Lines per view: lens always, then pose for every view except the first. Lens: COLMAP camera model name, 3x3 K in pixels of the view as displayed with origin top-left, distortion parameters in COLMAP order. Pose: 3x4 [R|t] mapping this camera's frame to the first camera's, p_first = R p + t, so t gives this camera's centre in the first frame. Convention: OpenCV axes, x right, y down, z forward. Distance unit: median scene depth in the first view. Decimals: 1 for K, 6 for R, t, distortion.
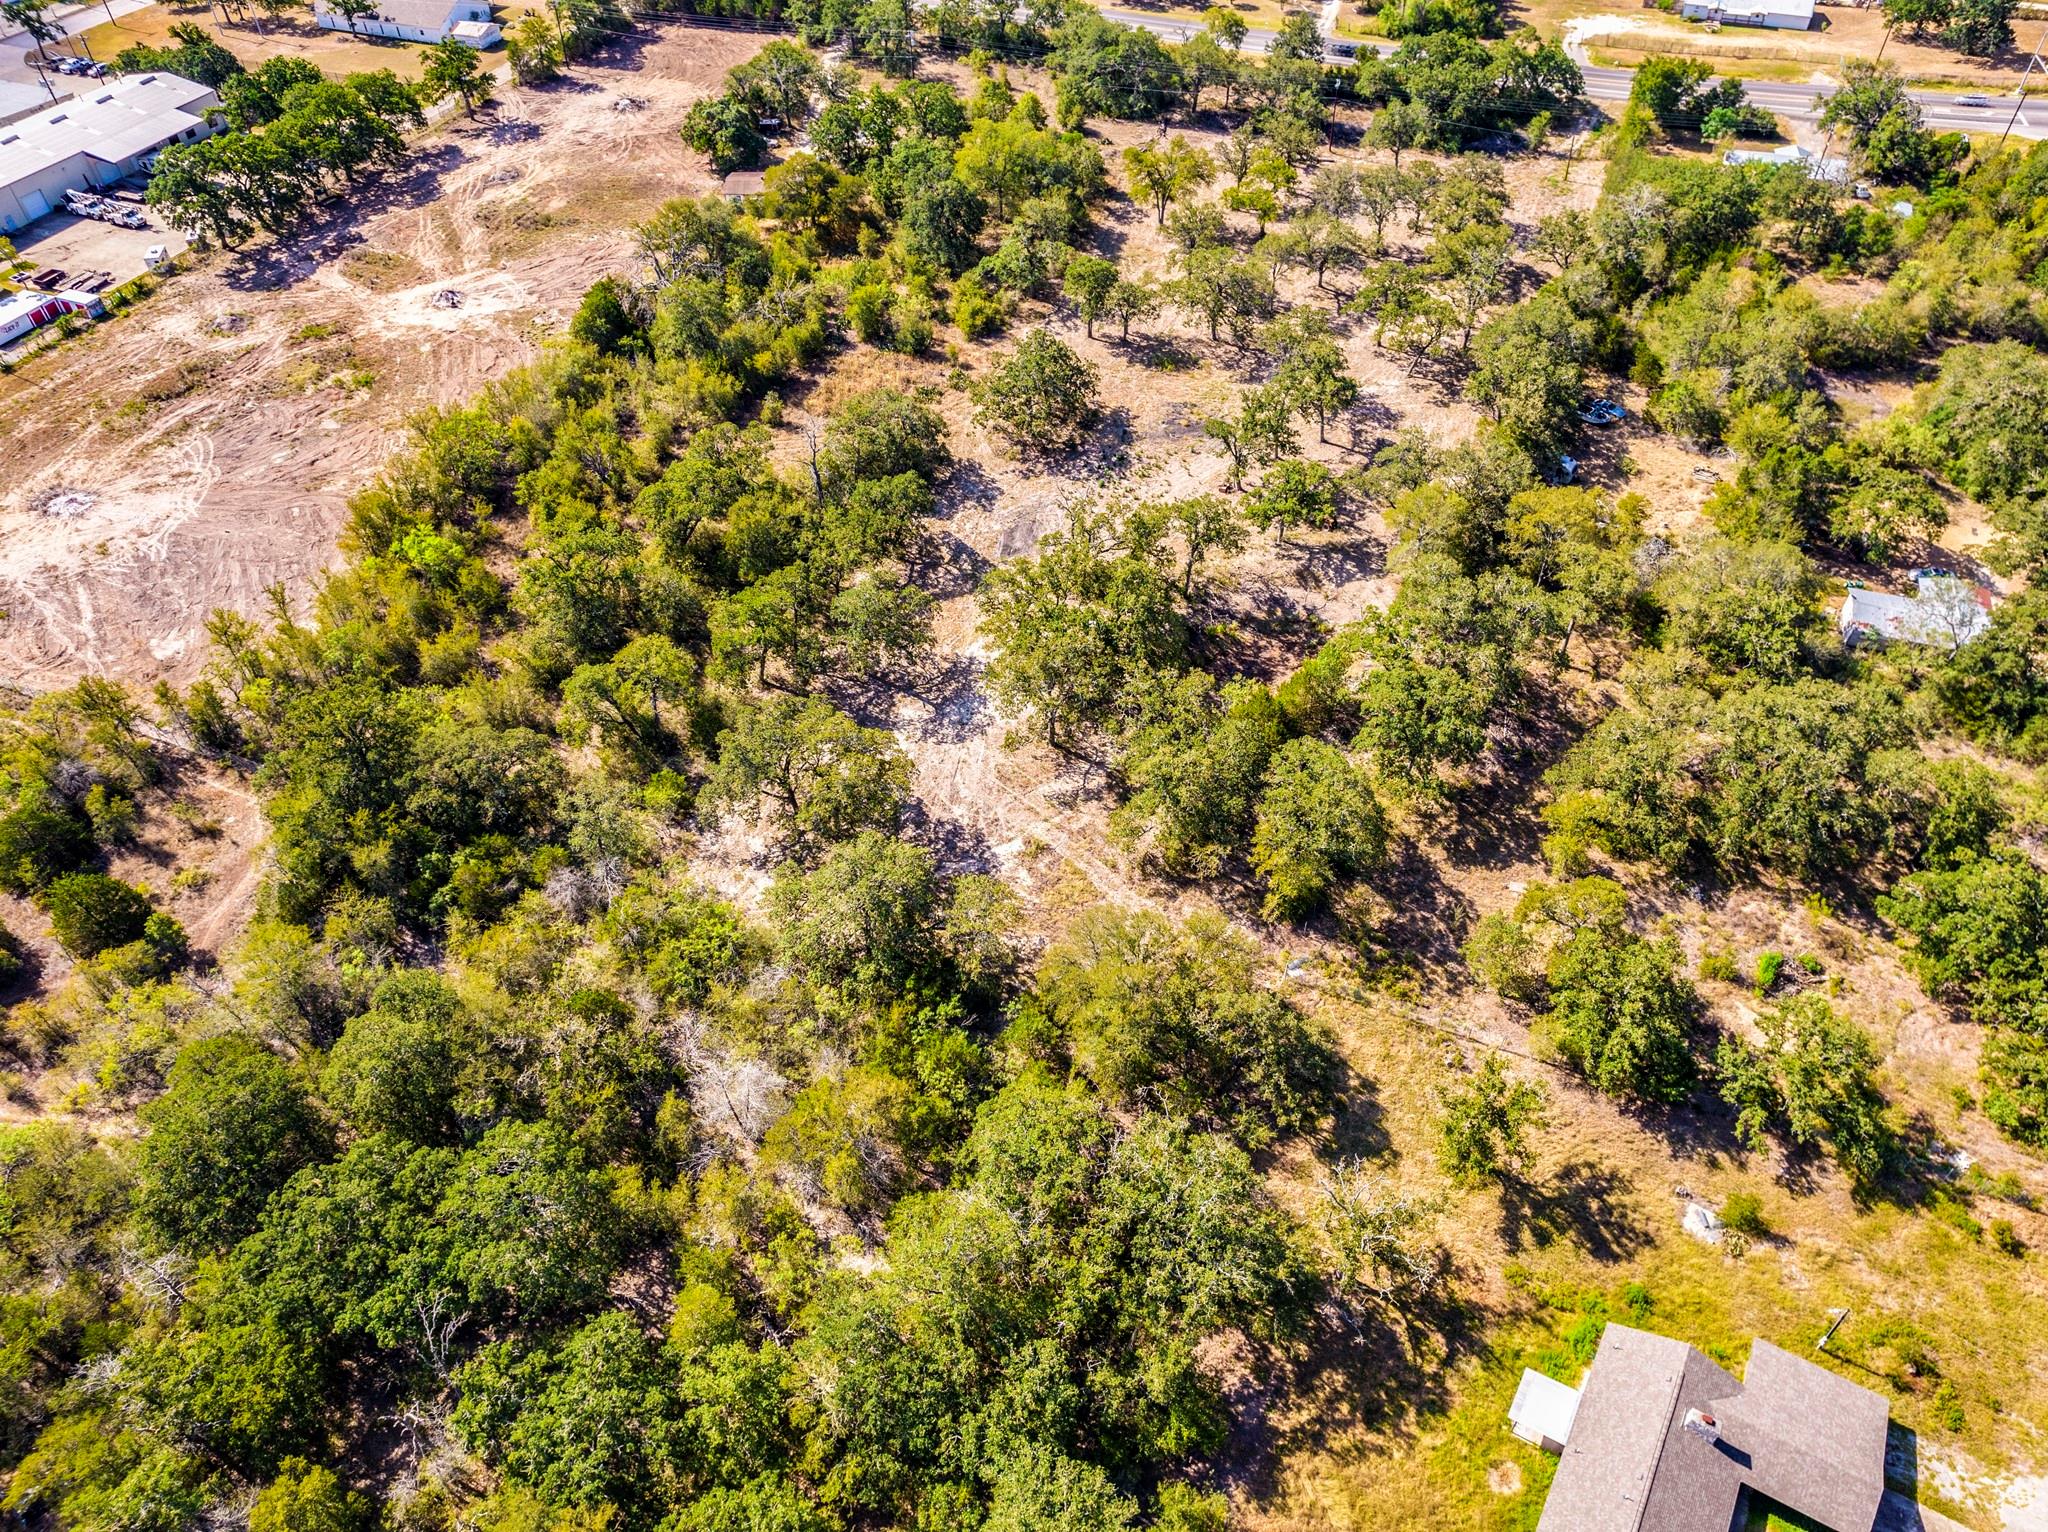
lens RADIAL K [[1432.8, 0, 1027.1], [0, 1432.8, 796.1], [0, 0, 1]] dist [-0.072321, 0.058410]
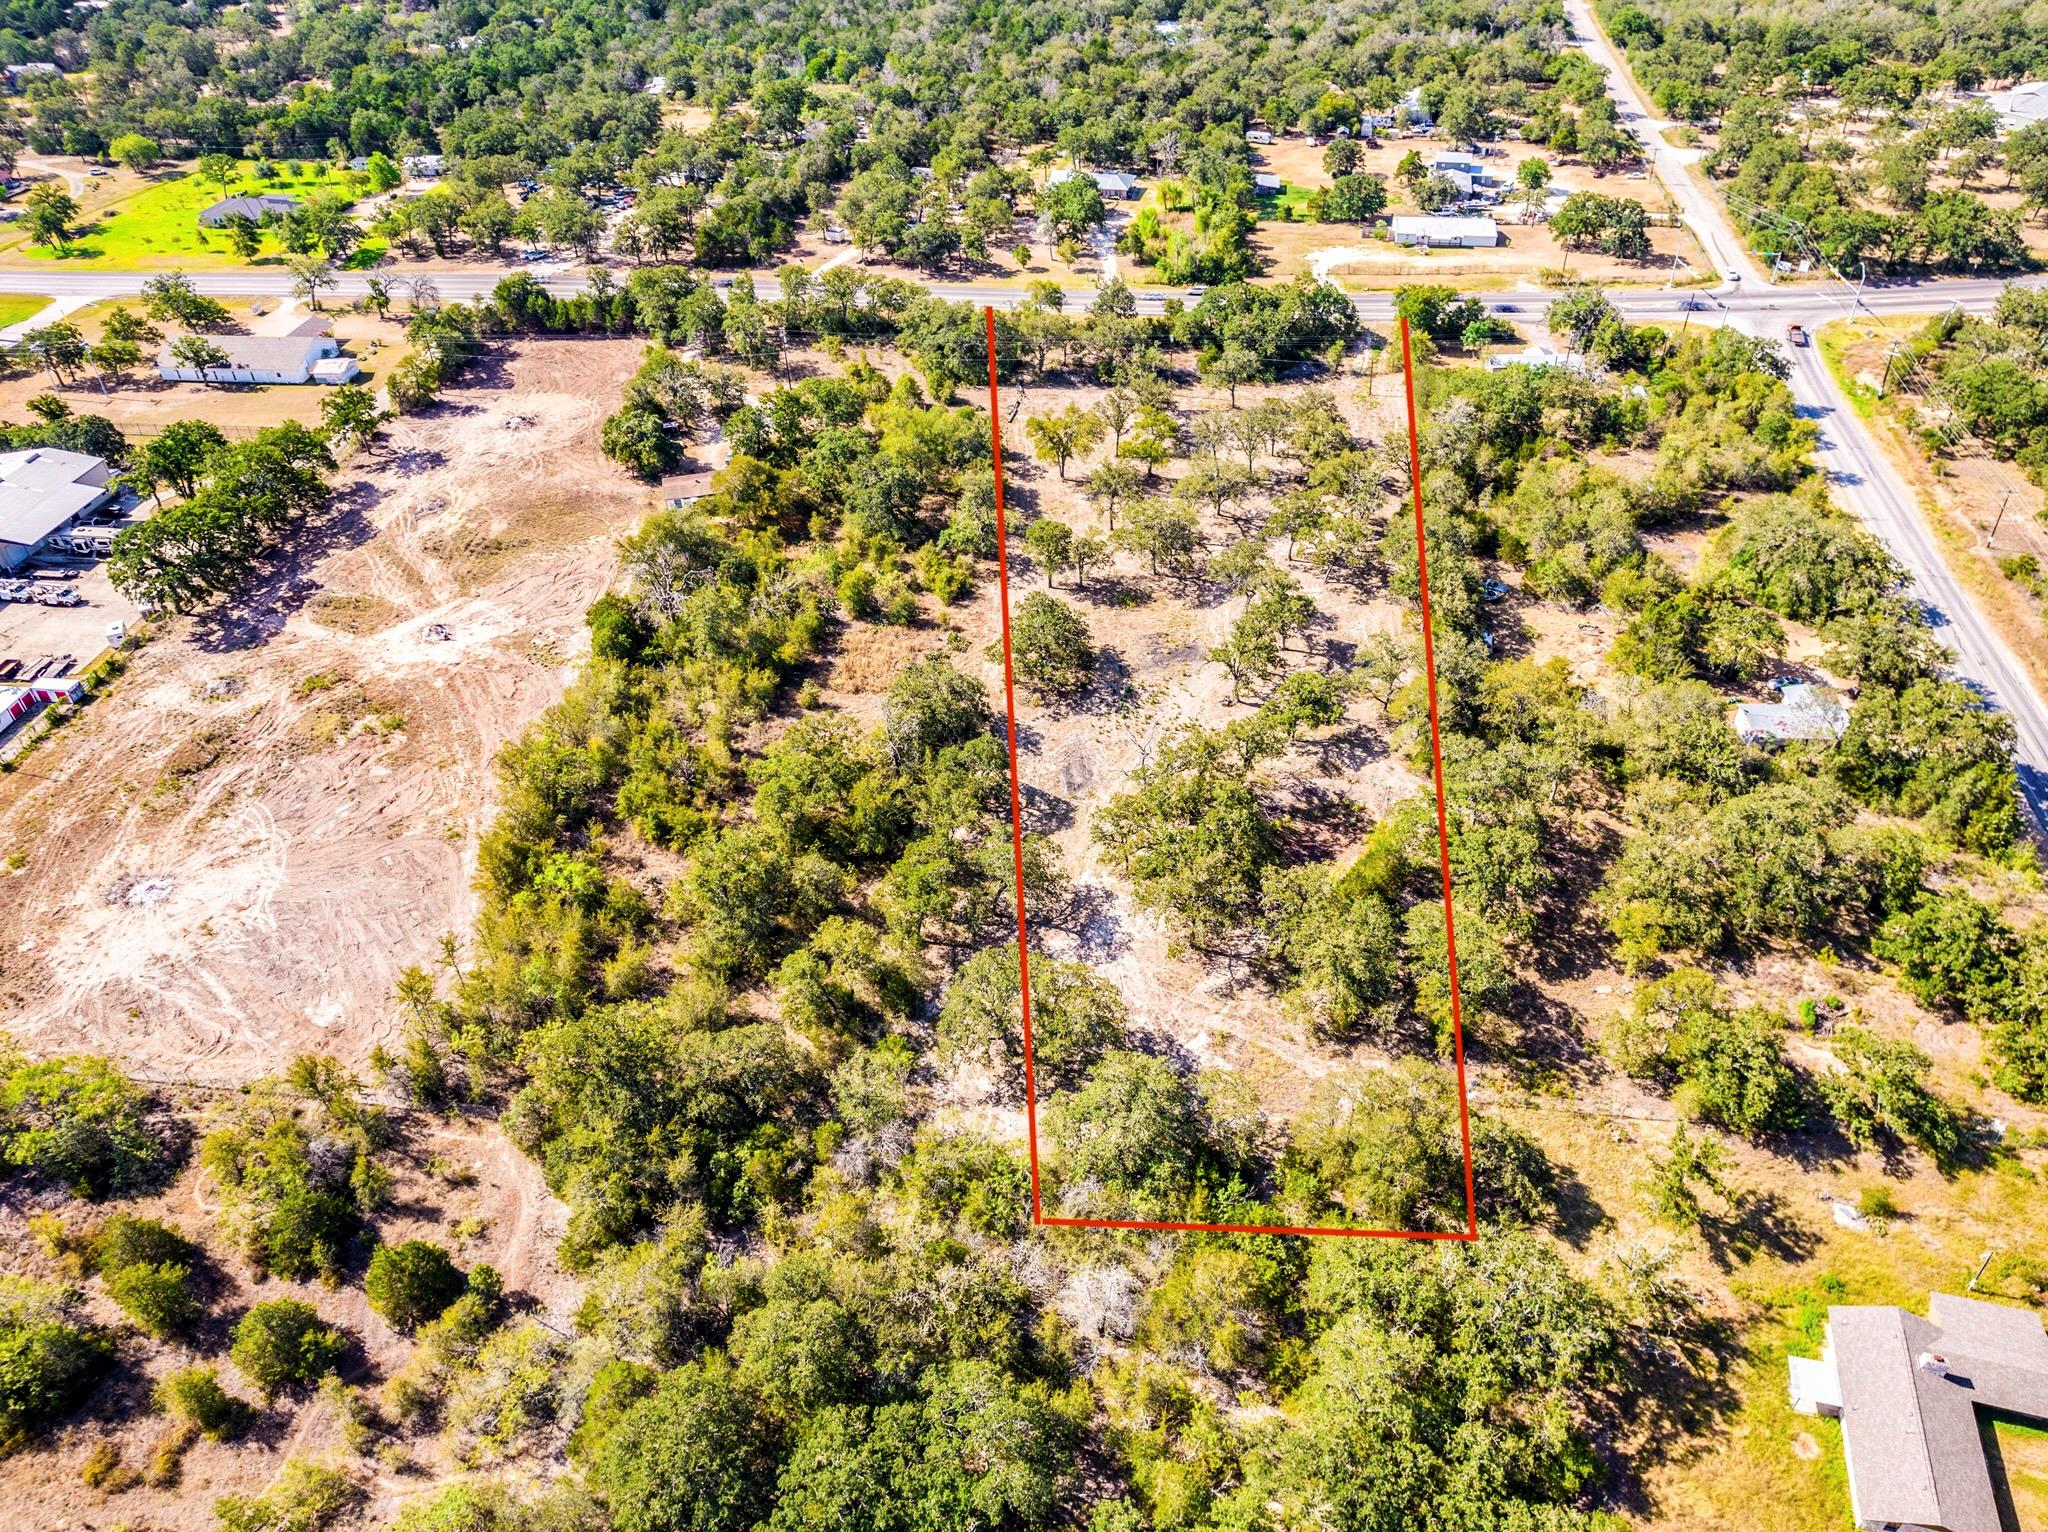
lens RADIAL K [[1432.8, 0, 1027.1], [0, 1432.8, 796.1], [0, 0, 1]] dist [-0.072321, 0.058410]
pose [[0.966462, -0.169027, 0.193342, -0.257438], [0.191092, 0.976289, -0.101706, -0.051901], [-0.171567, 0.135241, 0.975846, -0.108611]]
